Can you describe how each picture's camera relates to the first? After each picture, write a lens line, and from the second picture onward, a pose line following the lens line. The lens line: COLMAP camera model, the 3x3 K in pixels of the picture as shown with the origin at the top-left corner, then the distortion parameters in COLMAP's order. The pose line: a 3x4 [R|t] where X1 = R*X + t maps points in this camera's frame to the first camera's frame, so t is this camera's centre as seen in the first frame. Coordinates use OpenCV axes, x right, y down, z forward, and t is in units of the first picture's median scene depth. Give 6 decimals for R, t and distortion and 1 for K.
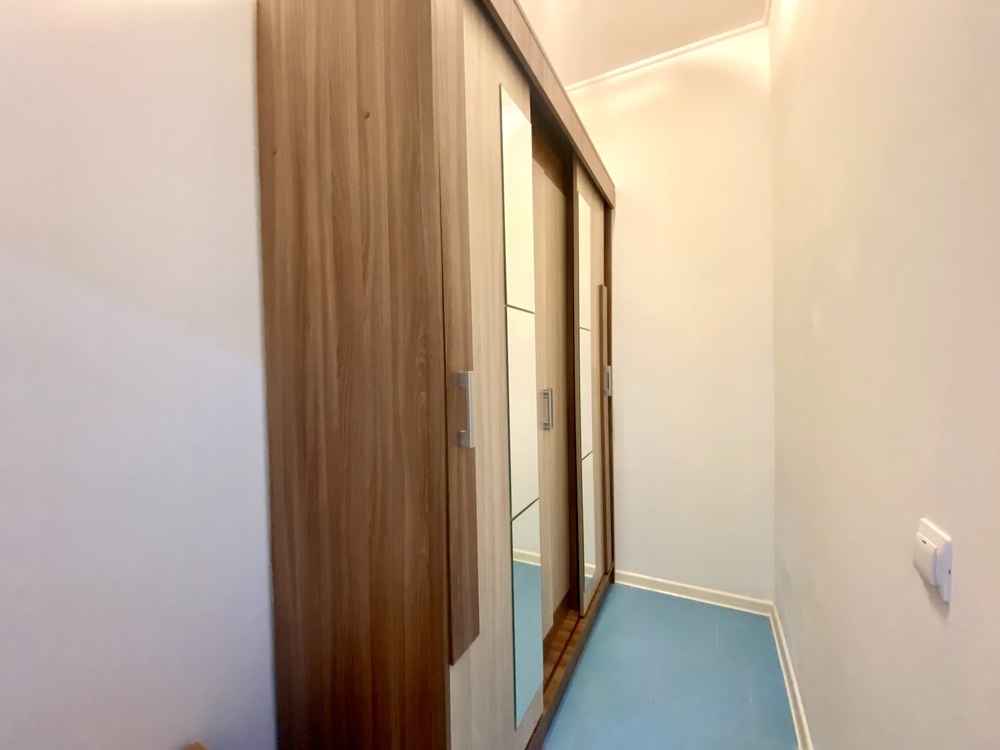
lens RADIAL K [[403.6, 0, 500.0], [0, 403.6, 375.0], [0, 0, 1]] dist [-0.014022, -0.000047]
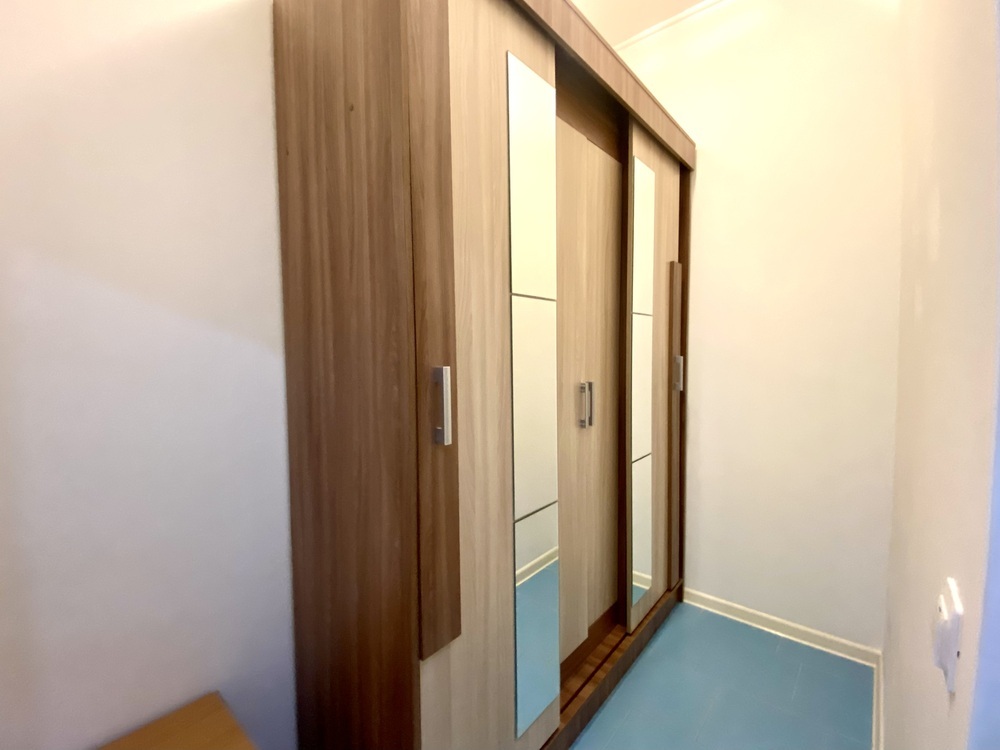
lens RADIAL K [[426.6, 0, 500.0], [0, 426.6, 375.0], [0, 0, 1]] dist [0.000180, -0.013096]
pose [[0.972147, 0.019566, -0.233554, 0.190569], [-0.011610, 0.999306, 0.035393, -0.016706], [0.234085, -0.031696, 0.971699, 0.024724]]
